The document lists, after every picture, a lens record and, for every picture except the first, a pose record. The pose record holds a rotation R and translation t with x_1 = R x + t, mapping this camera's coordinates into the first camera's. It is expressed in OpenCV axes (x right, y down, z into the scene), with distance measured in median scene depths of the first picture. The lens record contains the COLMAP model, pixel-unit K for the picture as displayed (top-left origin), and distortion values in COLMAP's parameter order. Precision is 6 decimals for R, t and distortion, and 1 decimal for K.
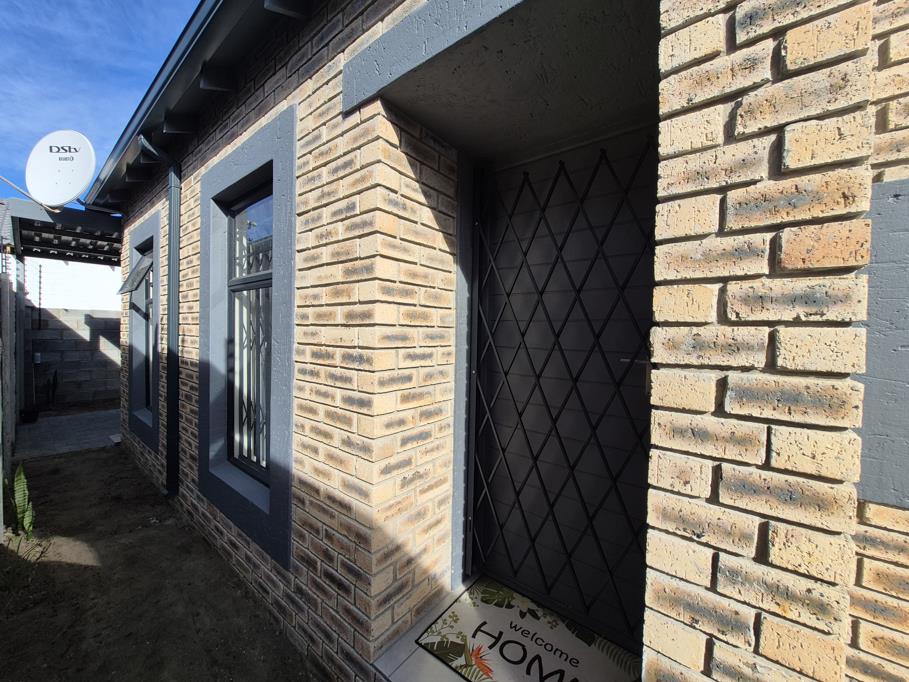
lens RADIAL K [[354.4, 0, 451.8], [0, 354.4, 340.7], [0, 0, 1]] dist [-0.001482, -0.001845]
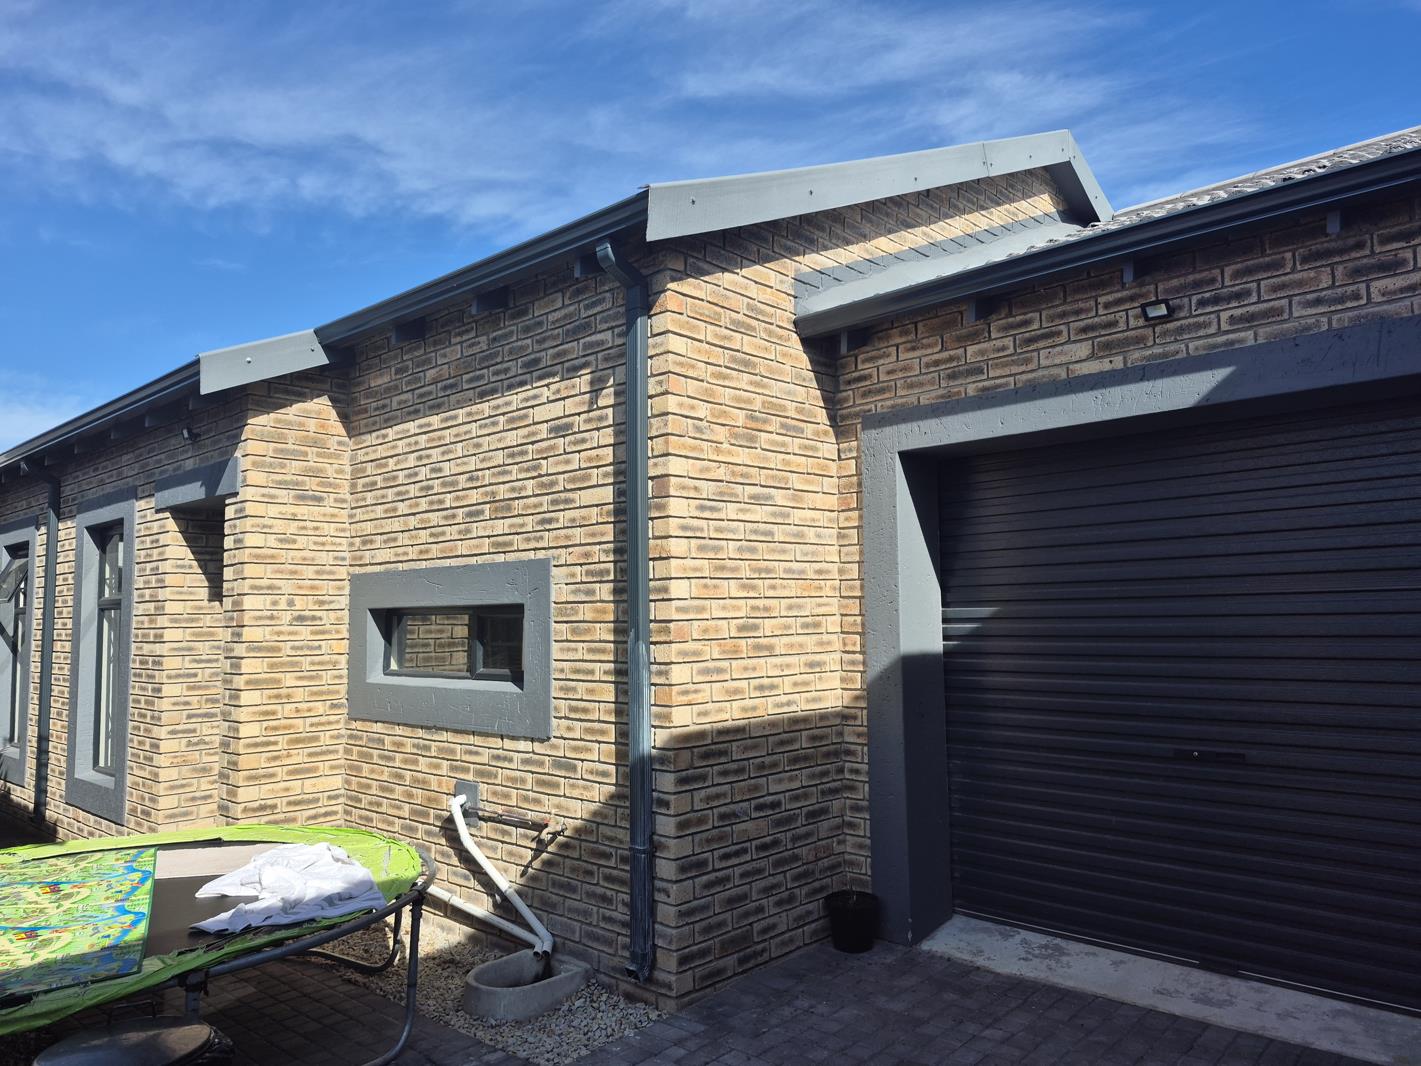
lens RADIAL K [[1004.4, 0, 712.6], [0, 1004.4, 533.2], [0, 0, 1]] dist [0.009819, 0.002799]
pose [[0.996086, -0.042493, -0.077508, 2.217365], [0.034094, 0.993714, -0.106628, 0.032734], [0.081552, 0.103568, 0.991273, -2.868958]]
